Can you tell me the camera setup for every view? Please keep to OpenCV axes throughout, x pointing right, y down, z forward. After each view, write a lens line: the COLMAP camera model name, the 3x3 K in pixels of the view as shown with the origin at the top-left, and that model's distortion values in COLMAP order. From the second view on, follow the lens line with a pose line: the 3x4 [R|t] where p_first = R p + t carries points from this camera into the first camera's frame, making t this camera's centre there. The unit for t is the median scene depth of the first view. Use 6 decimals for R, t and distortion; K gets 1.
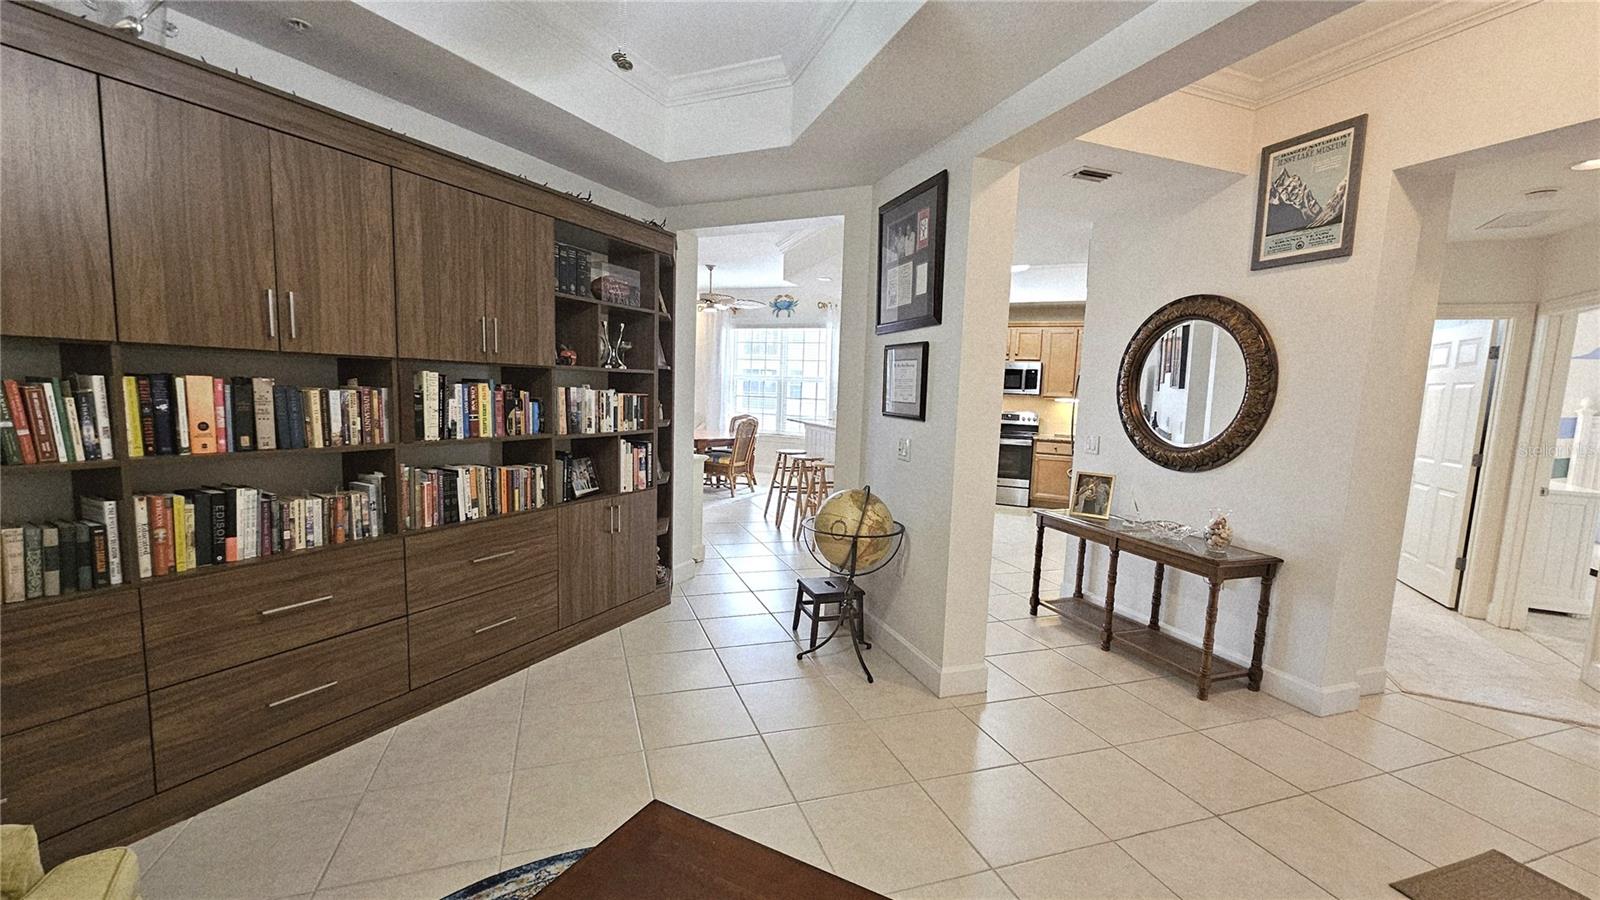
lens RADIAL K [[651.6, 0, 801.4], [0, 651.6, 458.3], [0, 0, 1]] dist [0.000067, -0.000095]
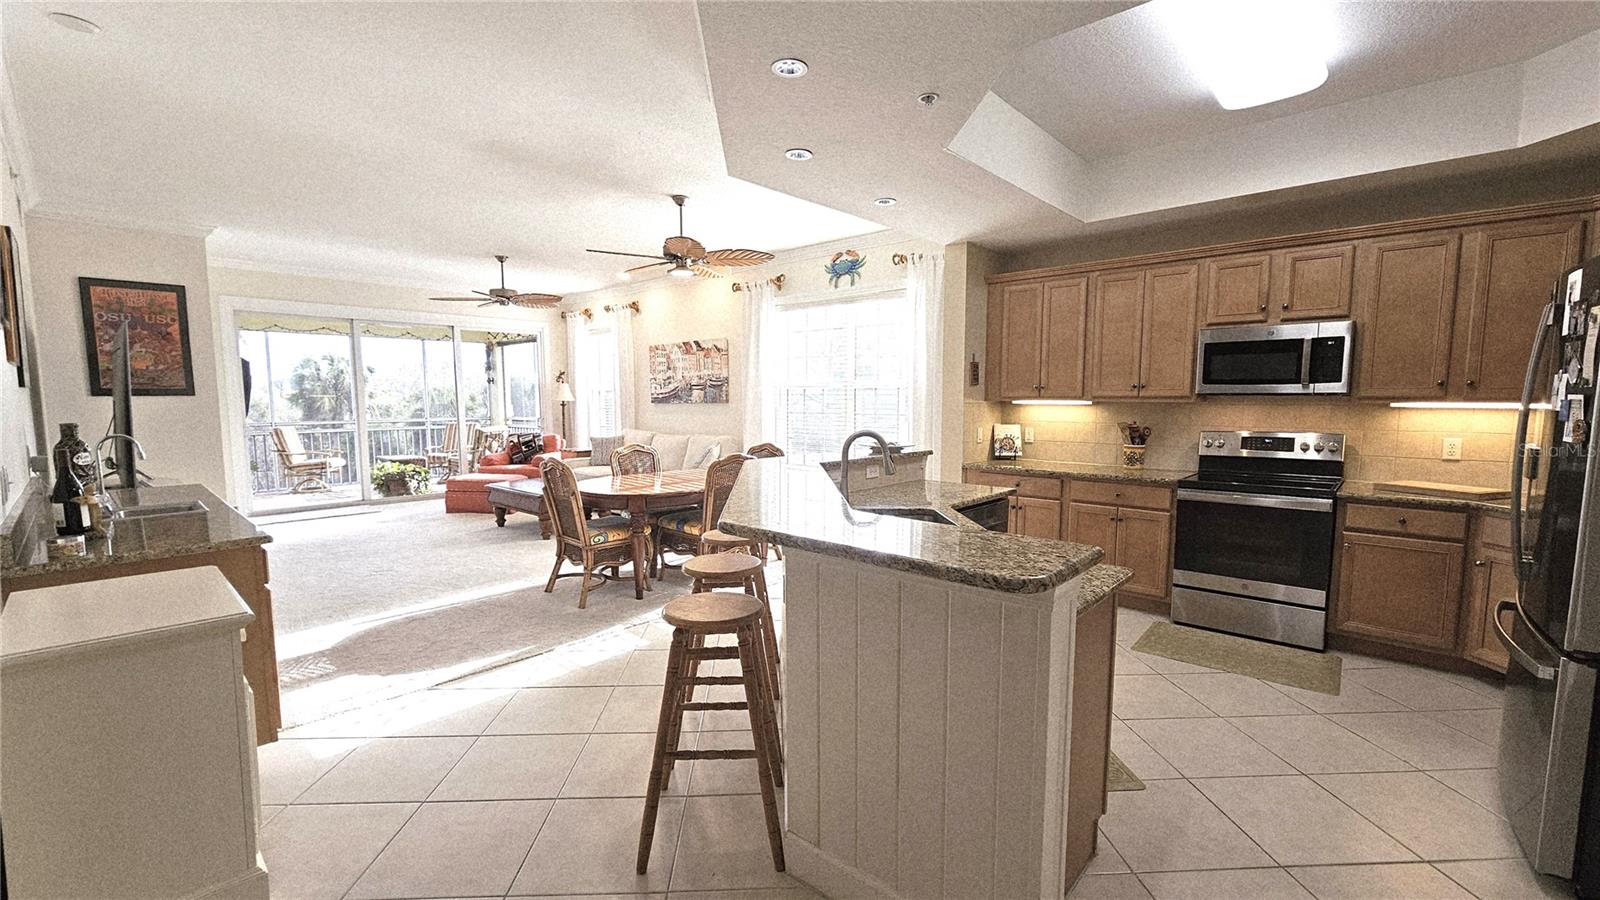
lens RADIAL K [[651.6, 0, 801.4], [0, 651.6, 458.3], [0, 0, 1]] dist [0.000067, -0.000095]
pose [[0.957991, -0.009396, -0.286643, 0.452982], [0.004059, 0.999807, -0.019209, -0.155451], [0.286768, 0.017239, 0.957845, 1.566150]]
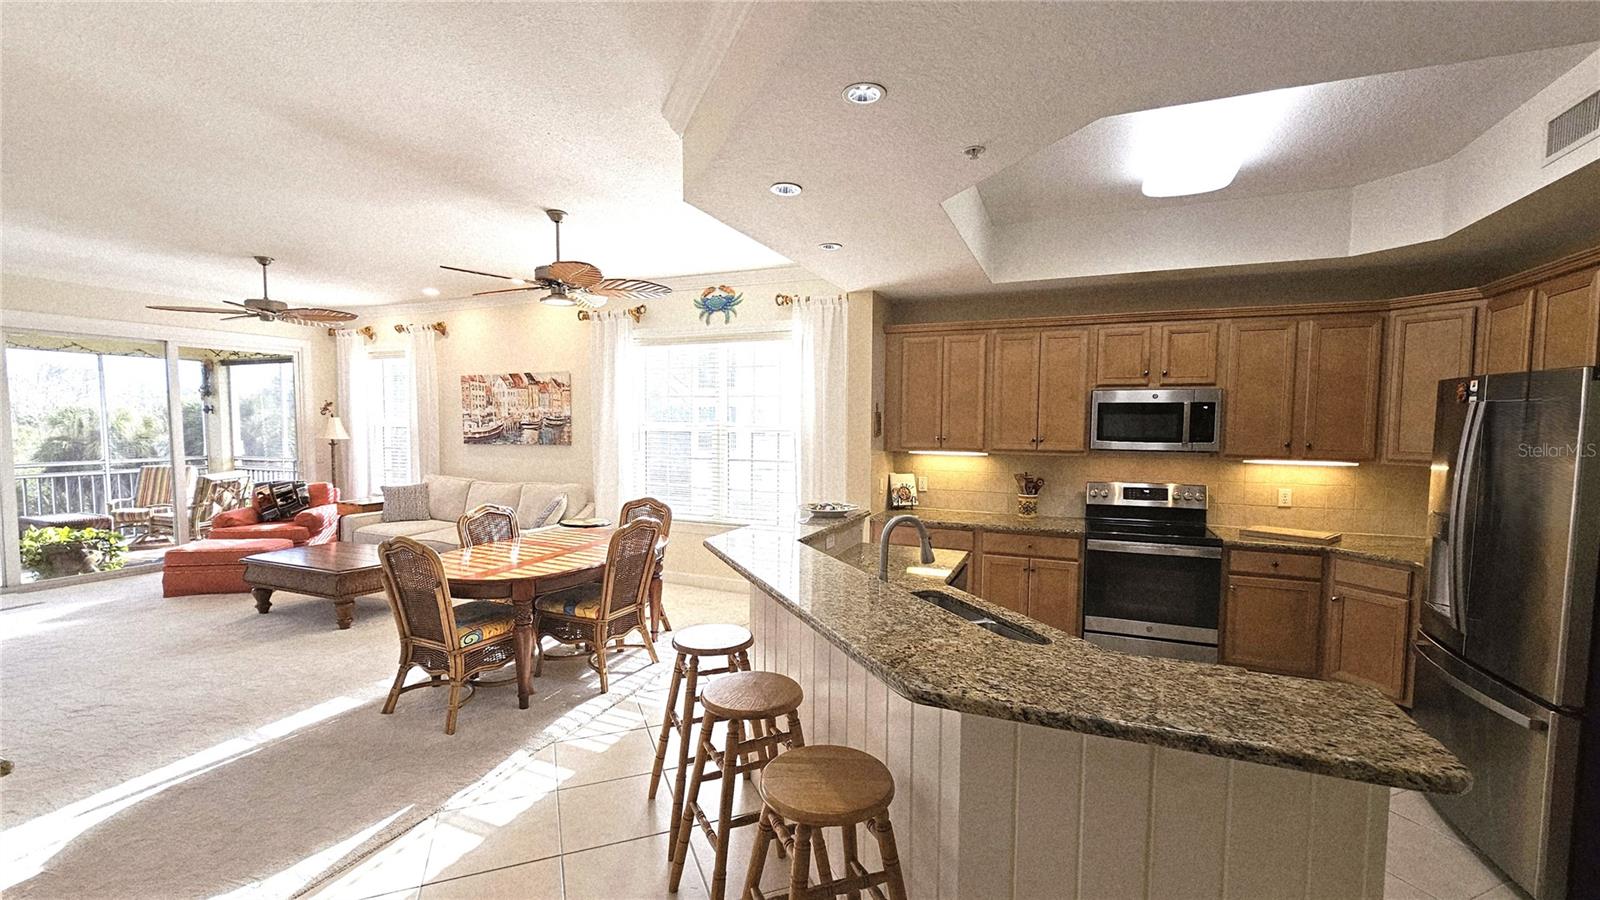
lens RADIAL K [[650.7, 0, 795.2], [0, 650.7, 460.1], [0, 0, 1]] dist [-0.001370, 0.000272]
pose [[0.998680, -0.030933, 0.041015, 0.057055], [0.032828, 0.998384, -0.046381, -0.261163], [-0.039514, 0.047667, 0.998081, 1.692923]]
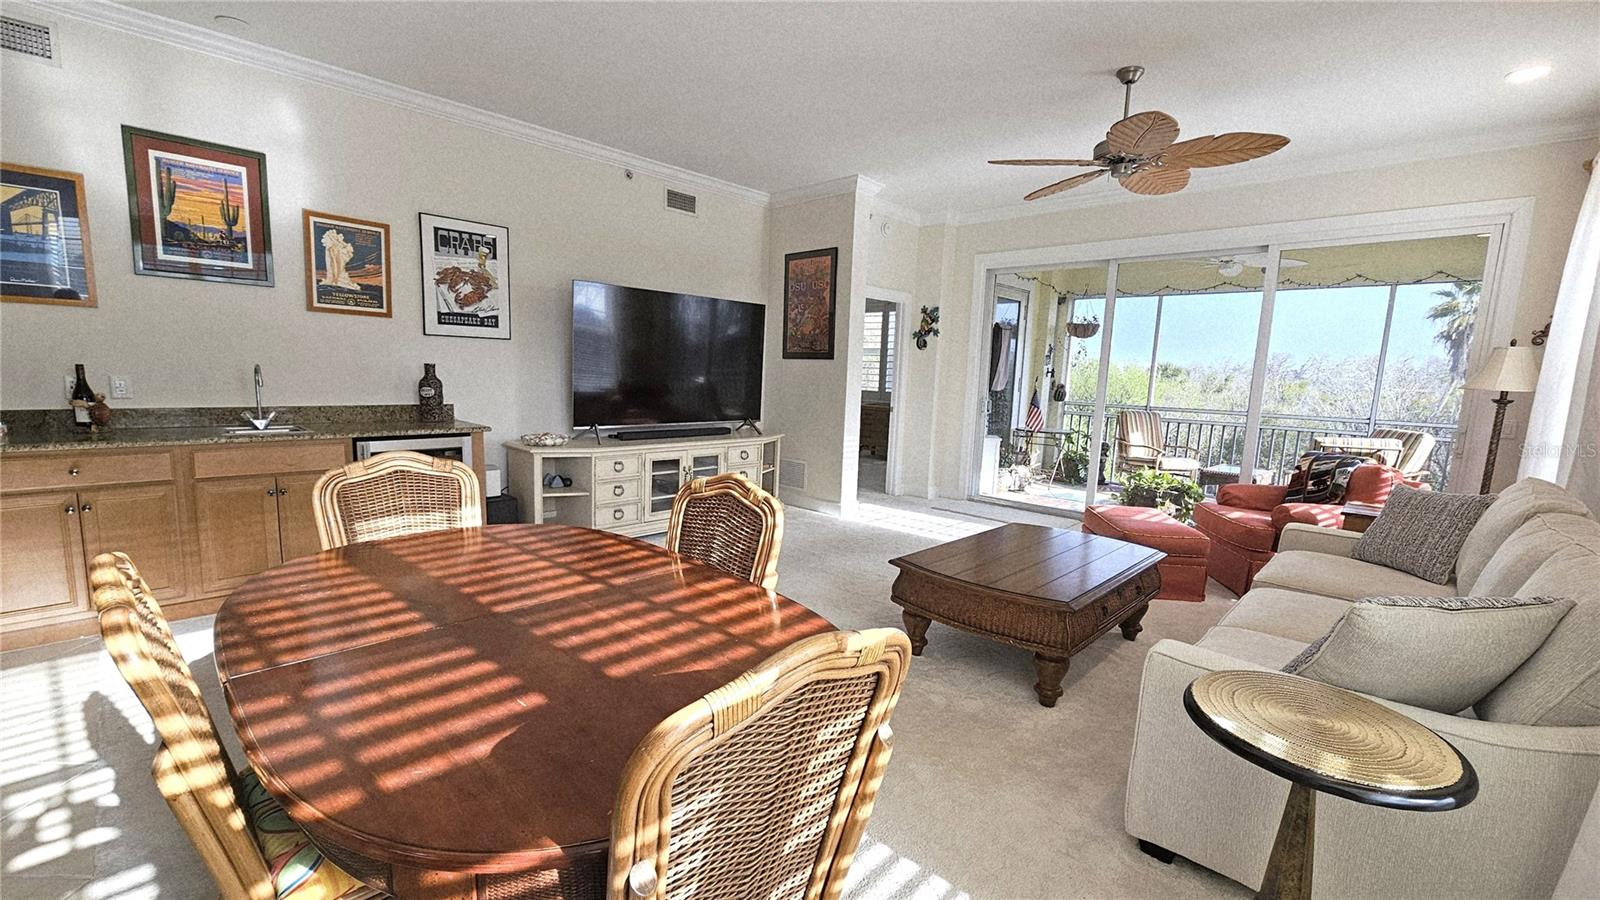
lens RADIAL K [[651.6, 0, 801.4], [0, 651.6, 458.3], [0, 0, 1]] dist [0.000067, -0.000095]
pose [[-0.299956, 0.083296, -0.950310, -0.041316], [-0.149171, 0.979830, 0.132968, -0.379679], [0.942218, 0.181643, -0.281480, 3.761343]]
